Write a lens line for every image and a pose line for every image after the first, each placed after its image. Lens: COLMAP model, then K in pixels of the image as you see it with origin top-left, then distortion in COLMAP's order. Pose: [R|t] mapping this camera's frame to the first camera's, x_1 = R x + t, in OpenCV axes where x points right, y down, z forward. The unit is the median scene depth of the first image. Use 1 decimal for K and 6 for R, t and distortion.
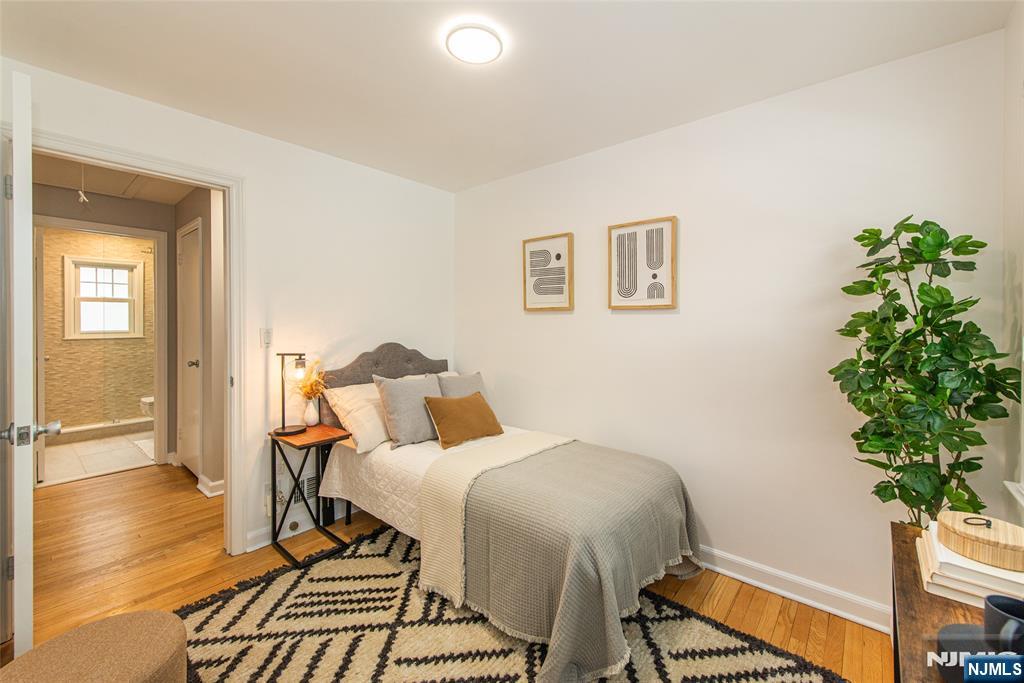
lens RADIAL K [[430.0, 0, 509.7], [0, 430.0, 322.9], [0, 0, 1]] dist [0.012131, -0.000200]
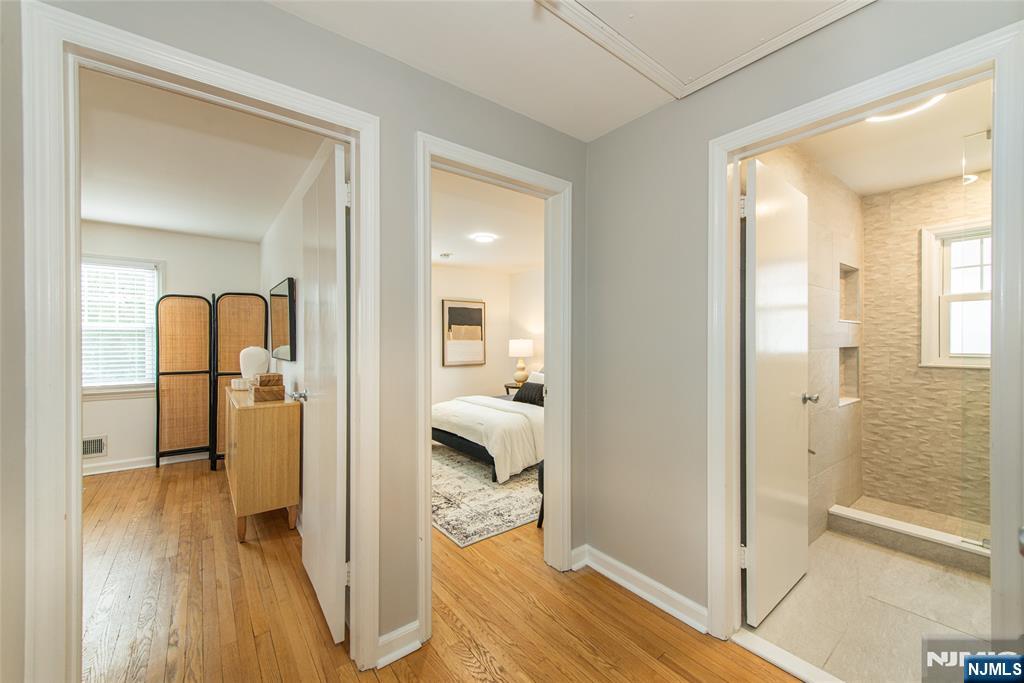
lens RADIAL K [[409.5, 0, 527.0], [0, 409.5, 339.0], [0, 0, 1]] dist [-0.001805, -0.000285]
pose [[-0.187830, 0.005030, -0.982189, -0.553021], [-0.002173, 0.999982, 0.005537, -0.003349], [0.982199, 0.003174, -0.187815, 0.876691]]
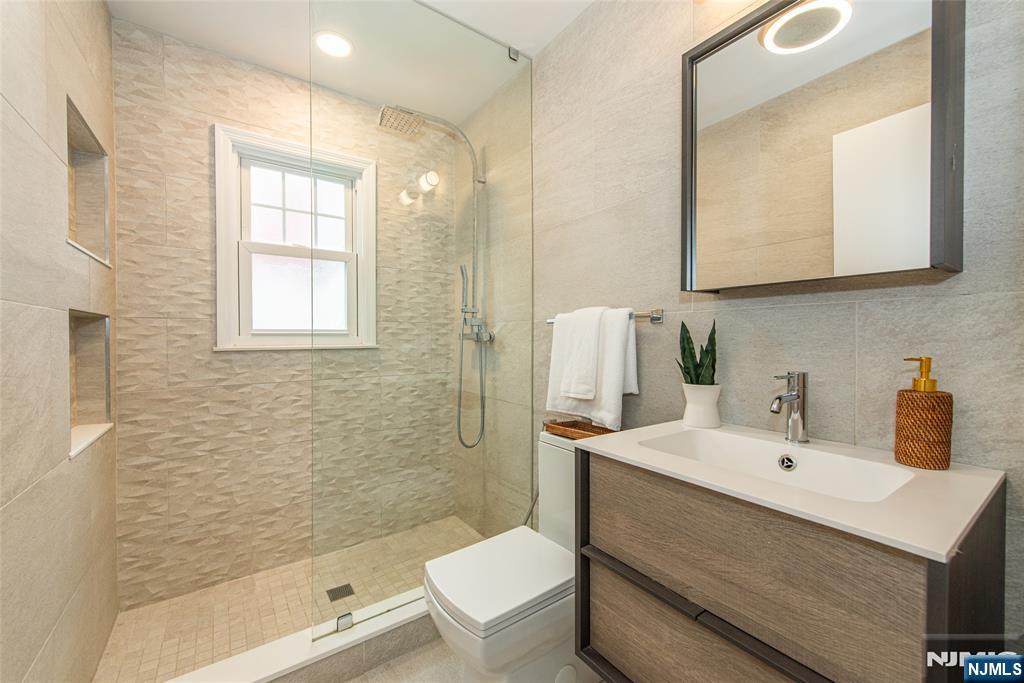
lens RADIAL K [[421.1, 0, 485.8], [0, 421.1, 341.4], [0, 0, 1]] dist [0.010397, -0.000246]
pose [[0.953341, -0.002363, -0.301885, -1.078710], [0.003458, 0.999989, 0.003092, 0.046233], [0.301875, -0.003992, 0.953339, 1.125960]]
